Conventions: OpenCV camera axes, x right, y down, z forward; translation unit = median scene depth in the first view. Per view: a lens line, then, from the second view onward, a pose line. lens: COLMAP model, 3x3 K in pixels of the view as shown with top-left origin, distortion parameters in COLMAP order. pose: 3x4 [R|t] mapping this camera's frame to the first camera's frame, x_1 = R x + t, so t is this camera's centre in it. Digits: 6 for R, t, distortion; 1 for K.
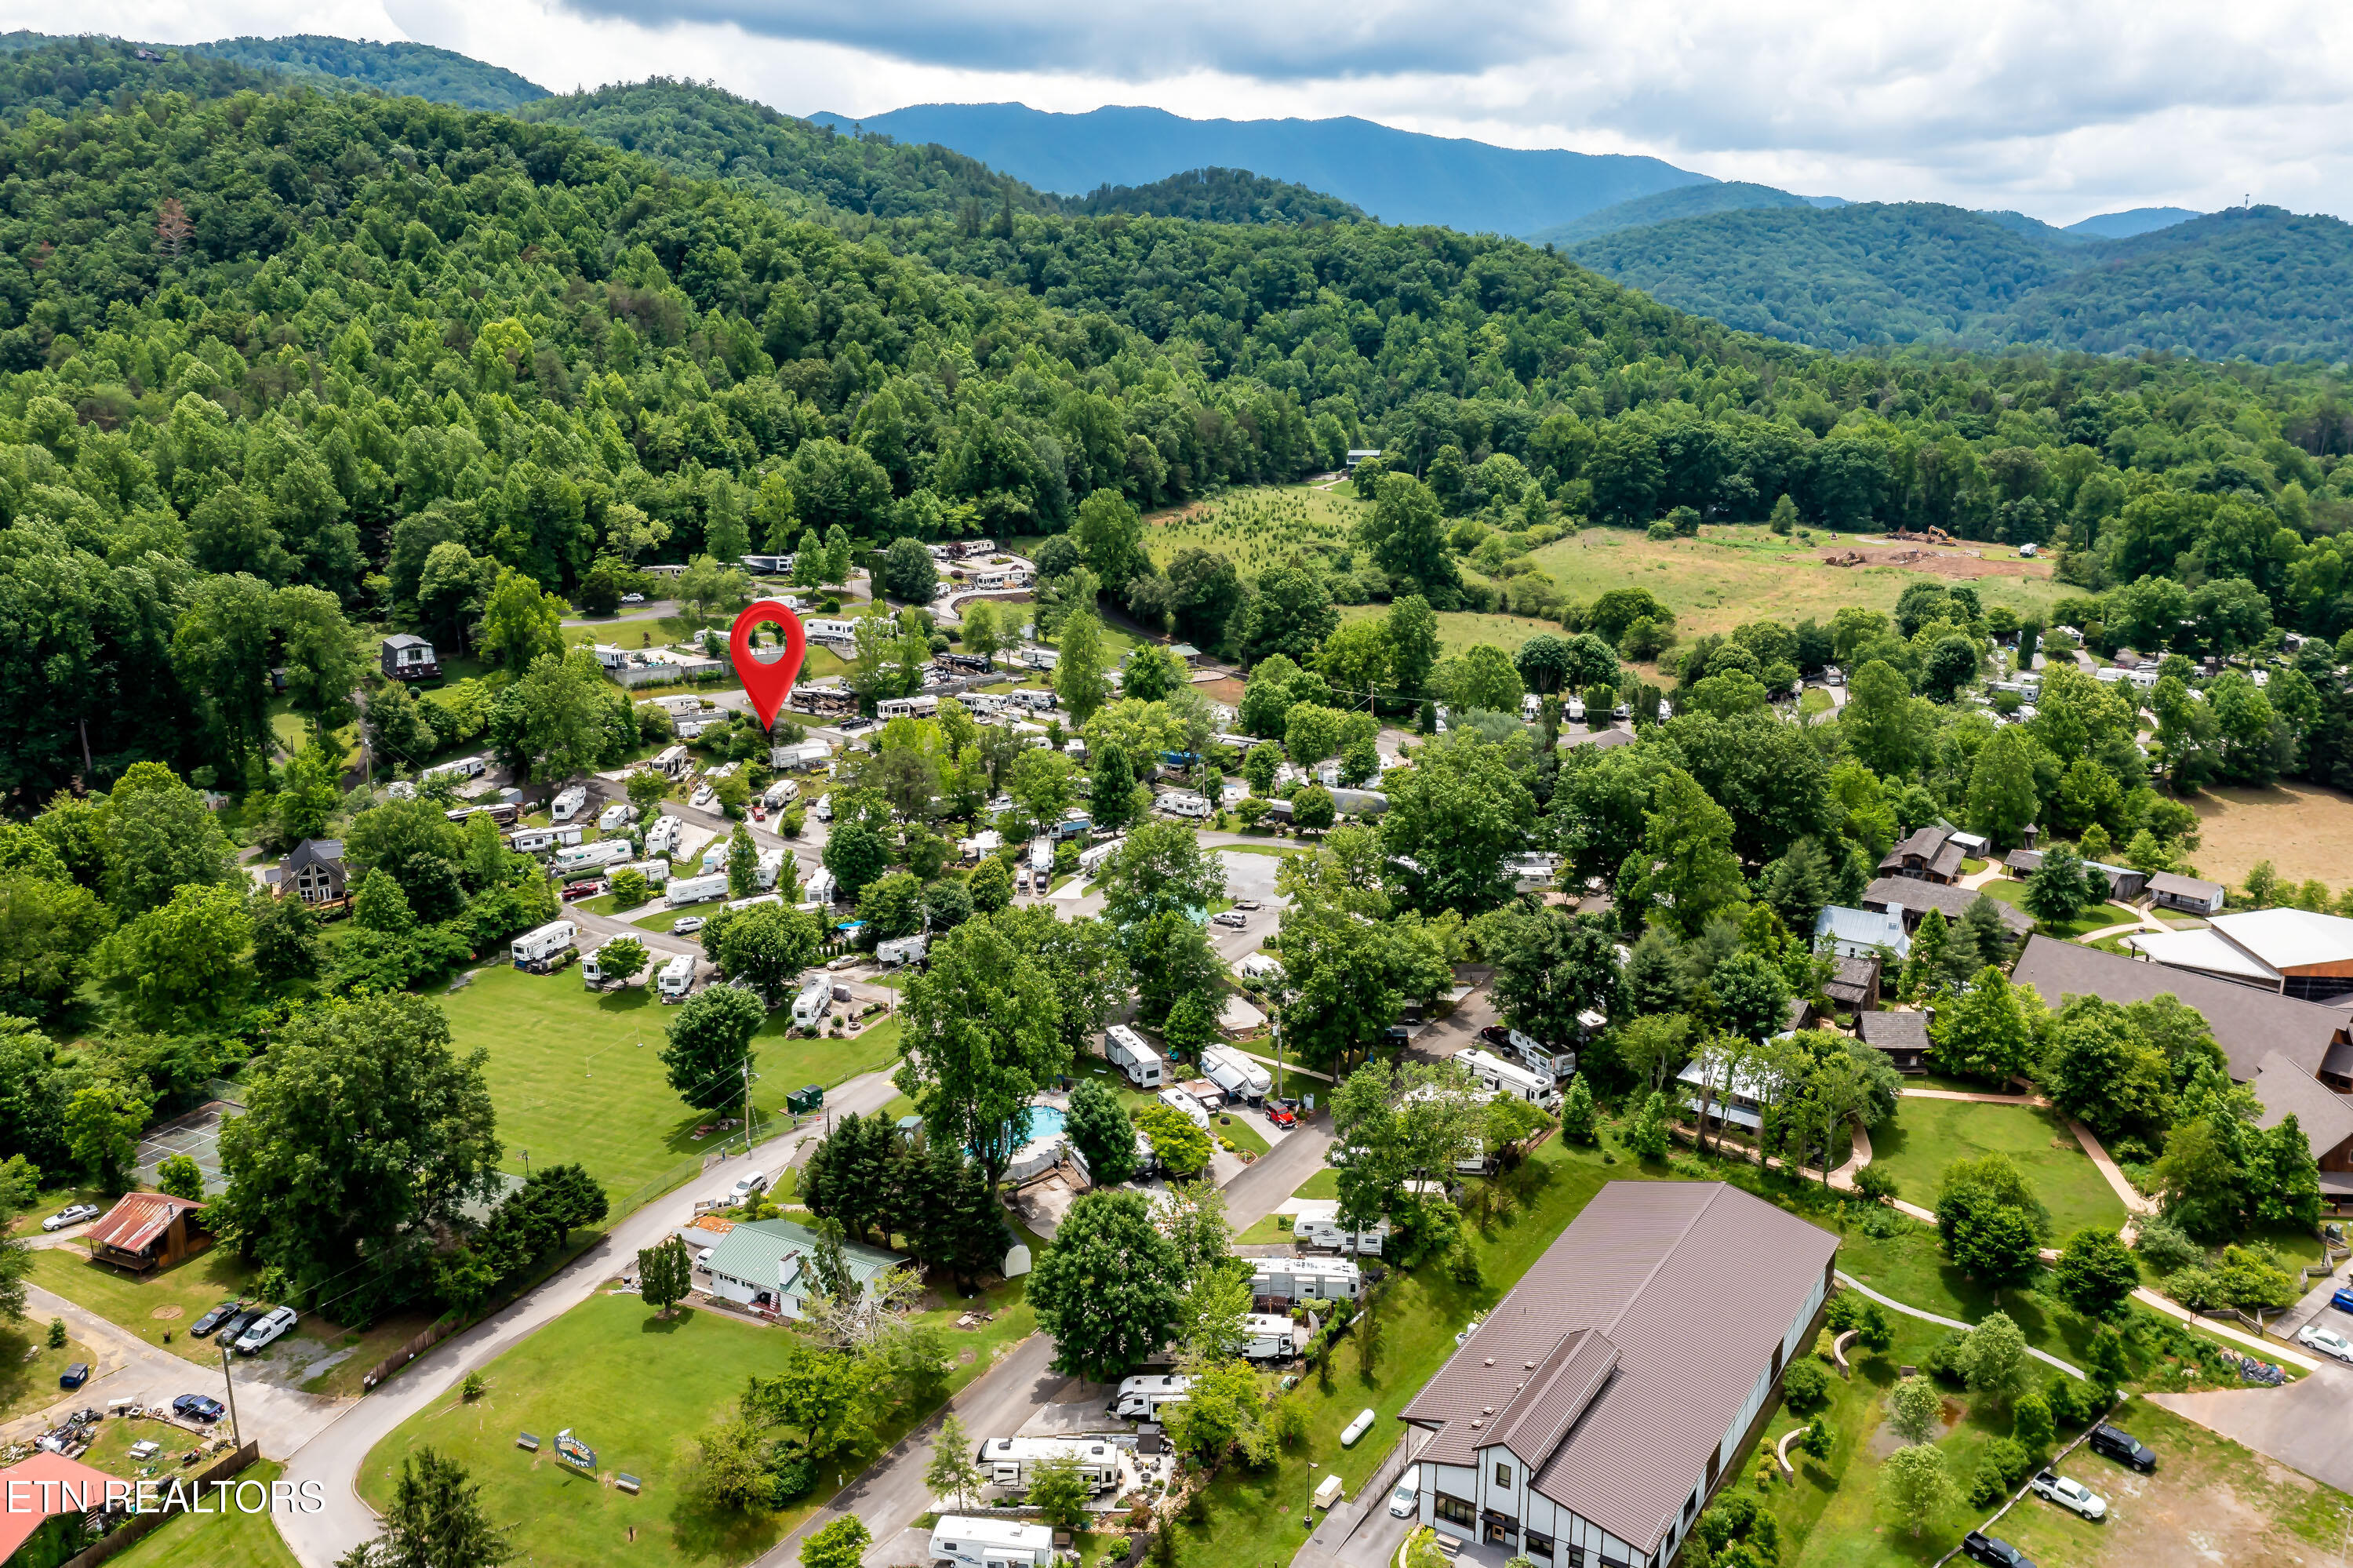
lens RADIAL K [[1878.3, 0, 1176.5], [0, 1878.3, 784.0], [0, 0, 1]] dist [0.007057, -0.000523]
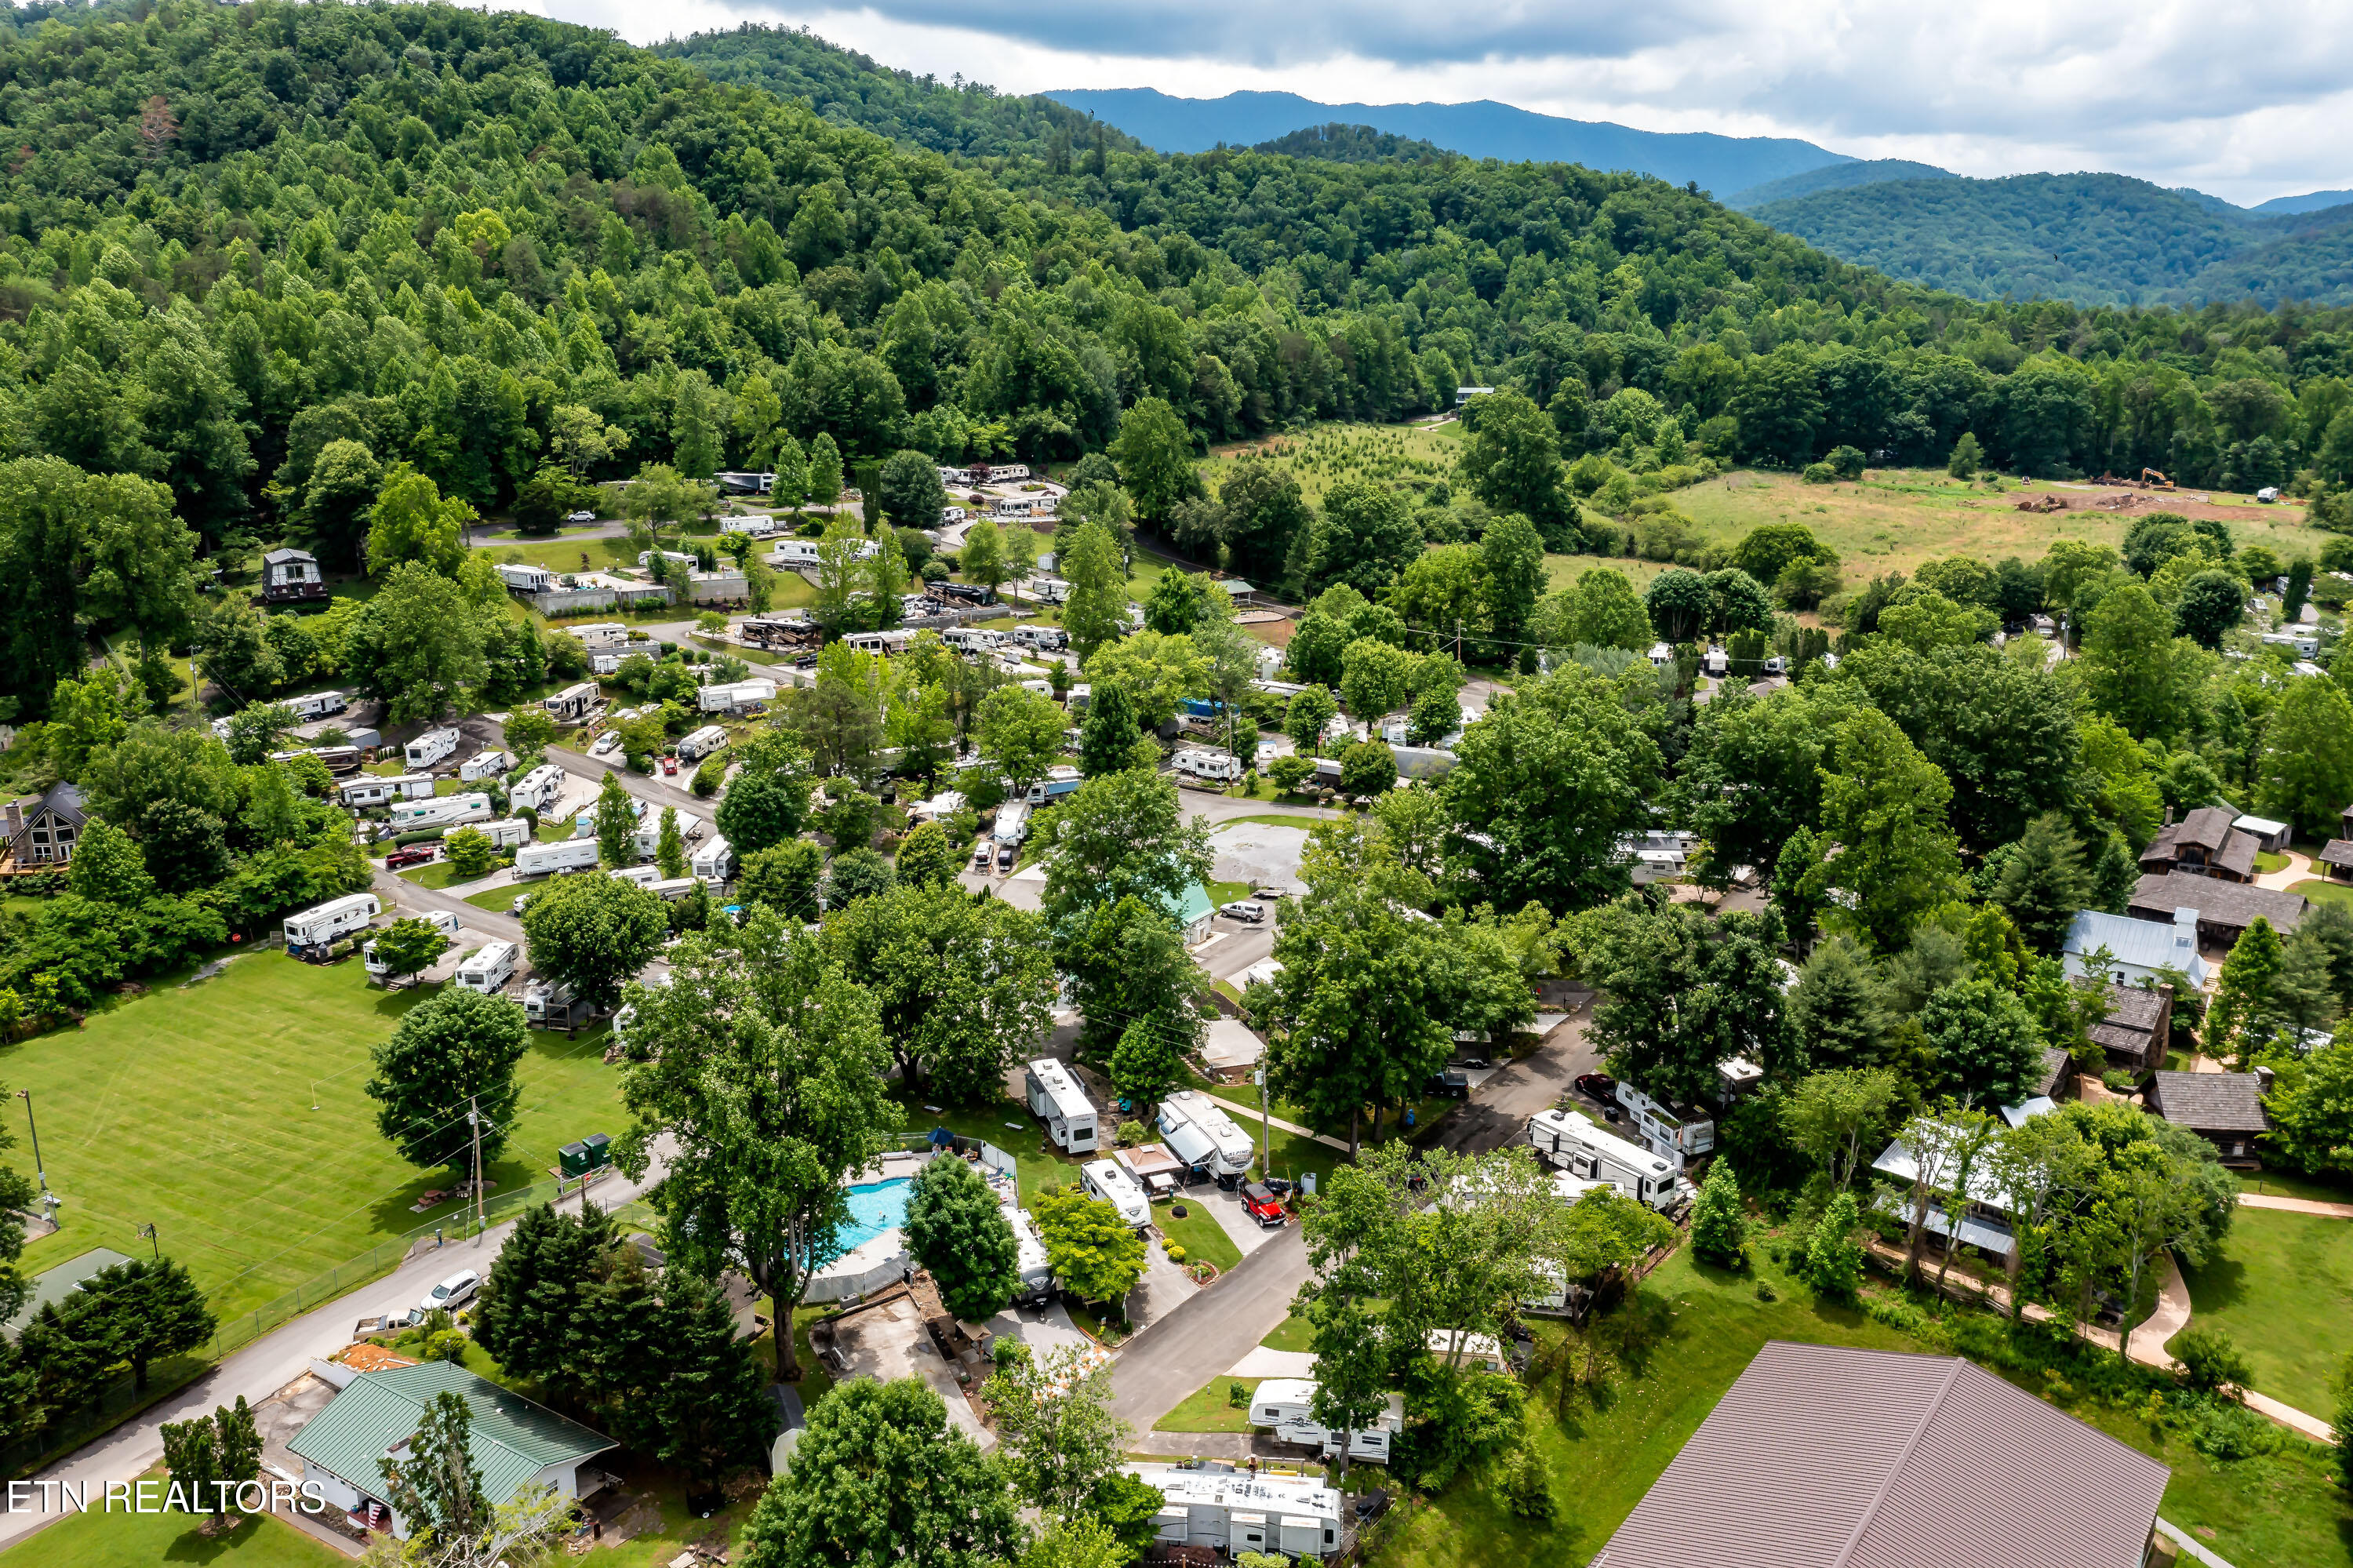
lens RADIAL K [[1884.5, 0, 1176.5], [0, 1884.5, 784.0], [0, 0, 1]] dist [0.006035, 0.005717]
pose [[0.997690, 0.017876, -0.065544, 0.039064], [-0.017663, 0.999837, 0.003830, 0.014870], [0.065601, -0.002664, 0.997842, 0.196902]]
